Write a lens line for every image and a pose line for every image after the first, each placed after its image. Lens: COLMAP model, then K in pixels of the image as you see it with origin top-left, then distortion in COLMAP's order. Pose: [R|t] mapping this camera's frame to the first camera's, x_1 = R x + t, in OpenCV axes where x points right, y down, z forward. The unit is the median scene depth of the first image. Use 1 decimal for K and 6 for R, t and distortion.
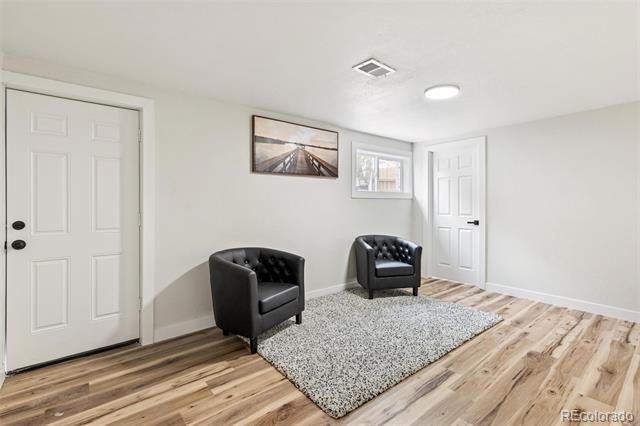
lens RADIAL K [[297.9, 0, 318.5], [0, 297.9, 207.0], [0, 0, 1]] dist [0.000064, -0.000061]
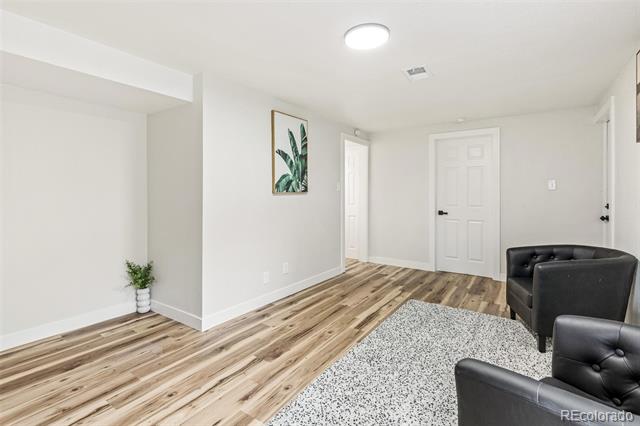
lens RADIAL K [[297.9, 0, 318.5], [0, 297.9, 207.0], [0, 0, 1]] dist [0.000064, -0.000061]
pose [[-0.962506, 0.013643, -0.270917, 1.270331], [-0.000519, 0.998640, 0.052134, -0.024007], [0.271260, 0.050320, -0.961190, 2.906128]]
